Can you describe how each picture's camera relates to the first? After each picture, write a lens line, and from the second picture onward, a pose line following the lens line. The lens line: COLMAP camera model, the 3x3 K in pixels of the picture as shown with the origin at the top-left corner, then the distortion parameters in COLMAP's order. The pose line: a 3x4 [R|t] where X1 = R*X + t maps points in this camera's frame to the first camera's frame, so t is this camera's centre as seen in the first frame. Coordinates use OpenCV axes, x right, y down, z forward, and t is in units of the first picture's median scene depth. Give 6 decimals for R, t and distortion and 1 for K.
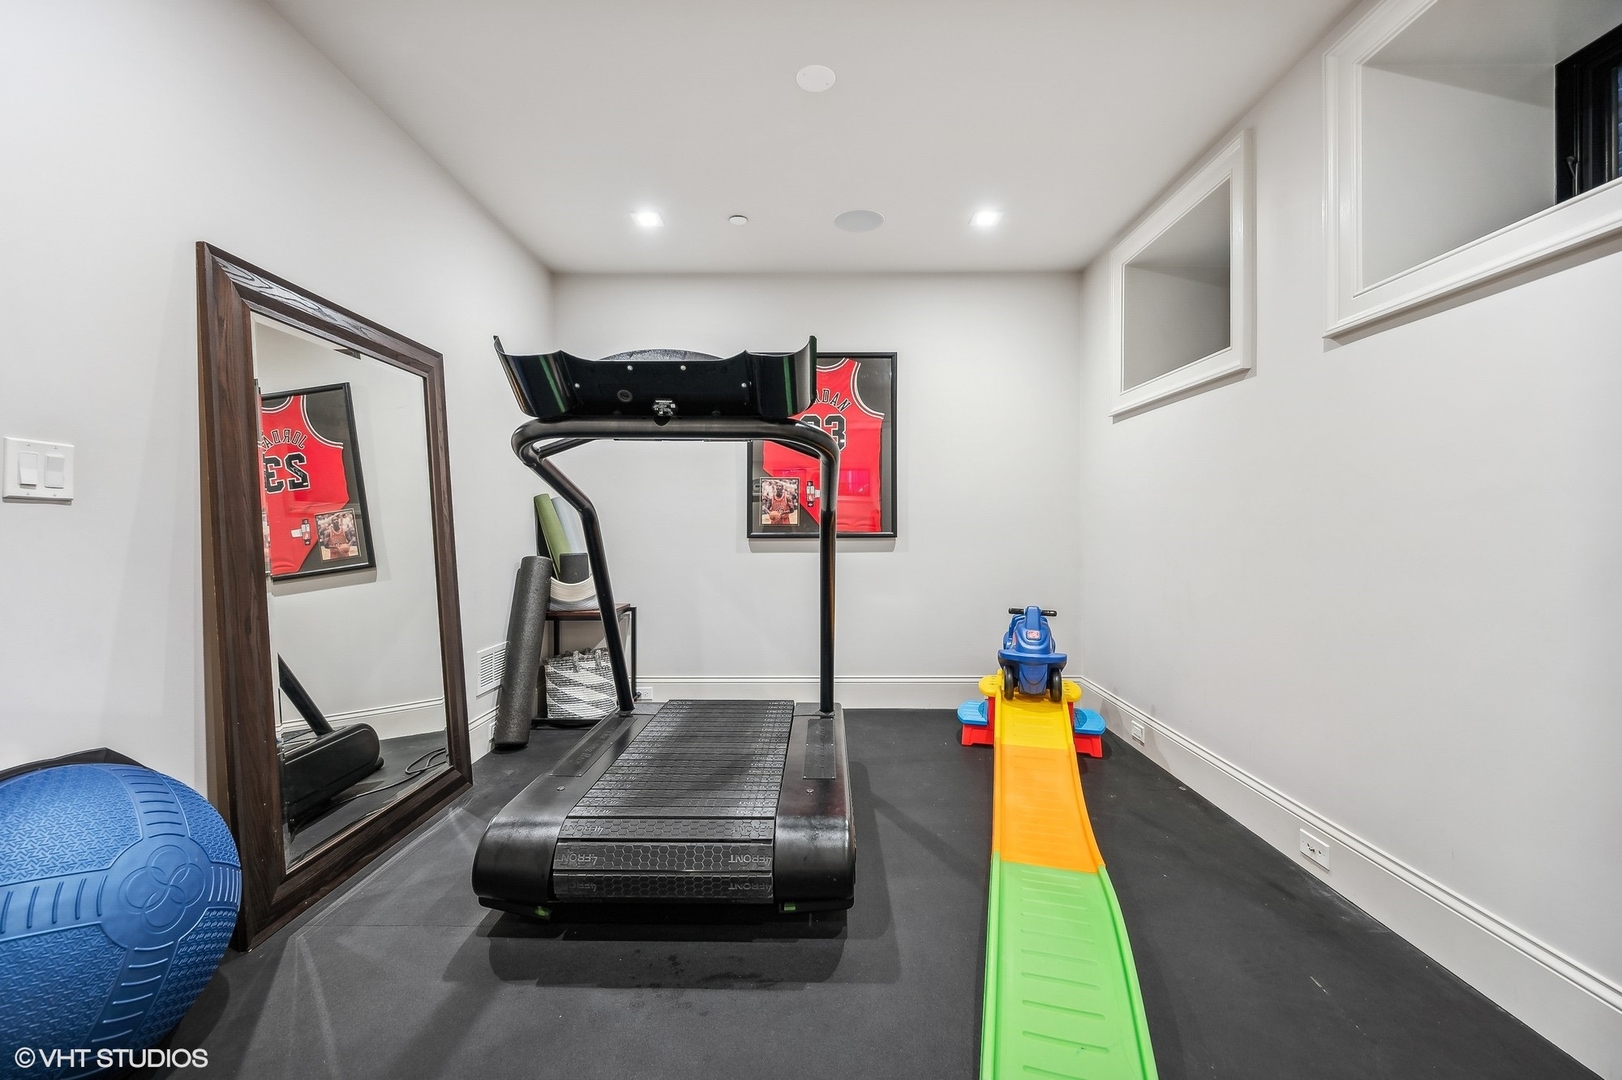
lens RADIAL K [[655.4, 0, 820.6], [0, 655.4, 538.1], [0, 0, 1]] dist [-0.001886, -0.000660]
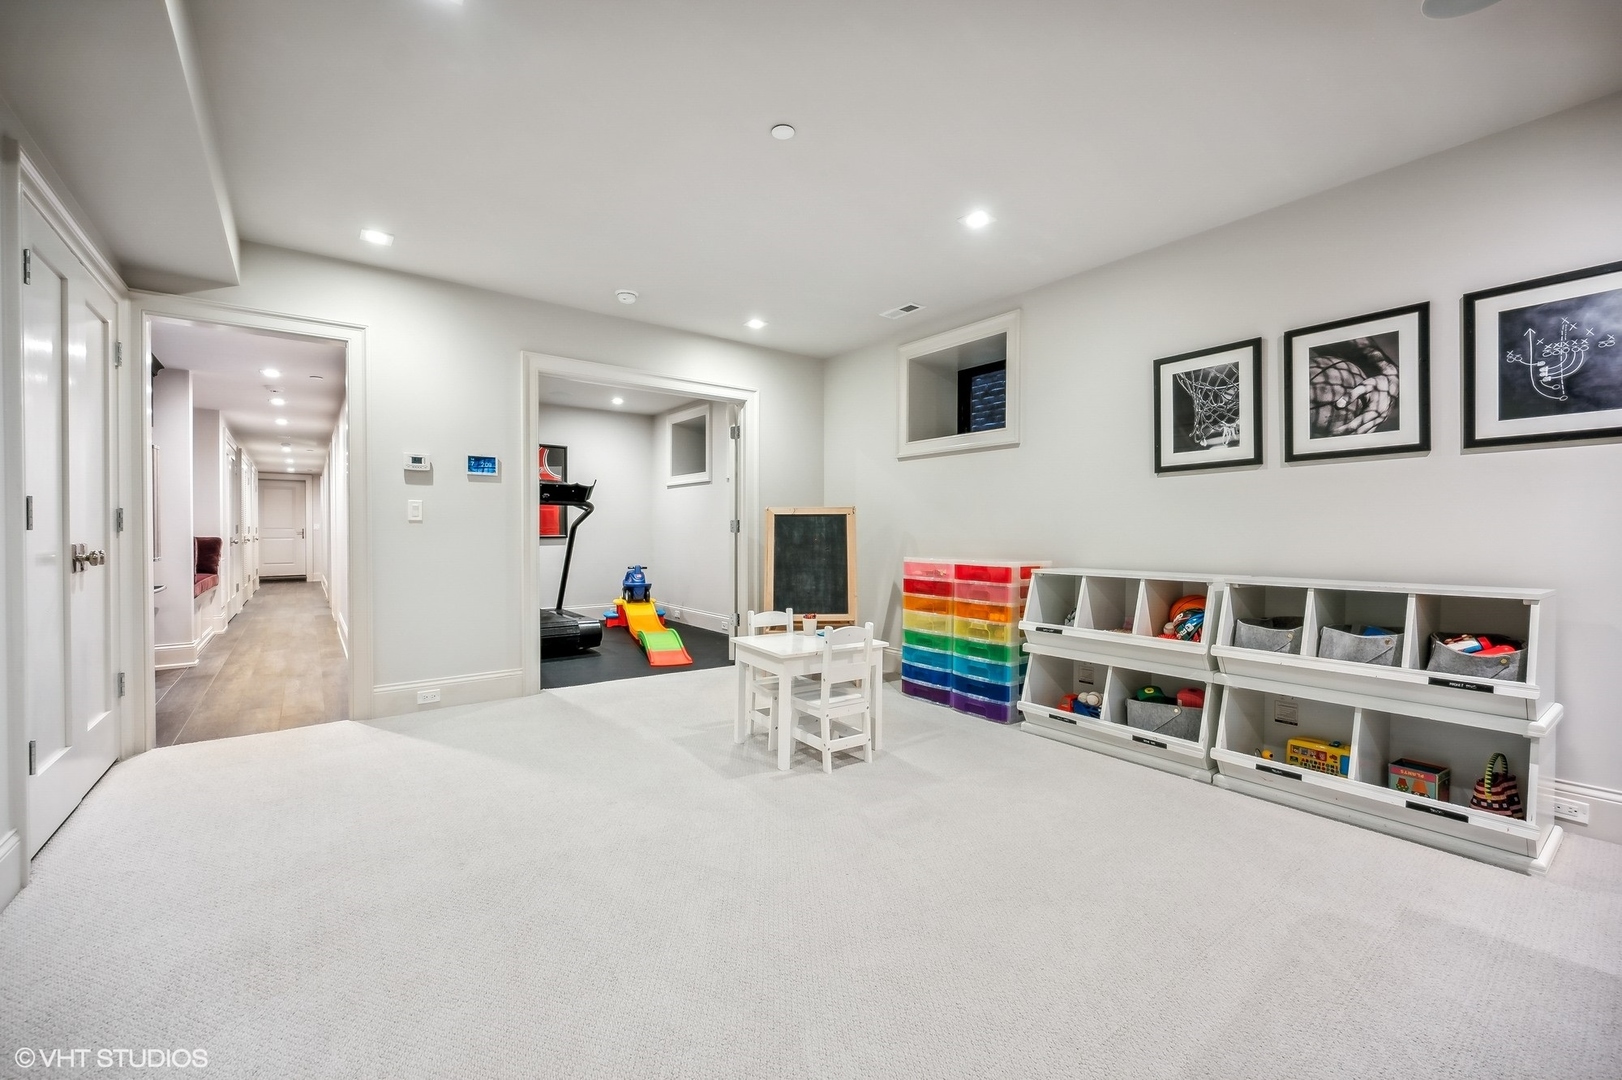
lens RADIAL K [[655.4, 0, 817.3], [0, 655.4, 535.1], [0, 0, 1]] dist [-0.001886, -0.000660]
pose [[0.790059, -0.005172, 0.613009, -0.650285], [0.006143, 0.999981, 0.000519, -0.004295], [-0.613000, 0.003356, 0.790076, -1.355078]]
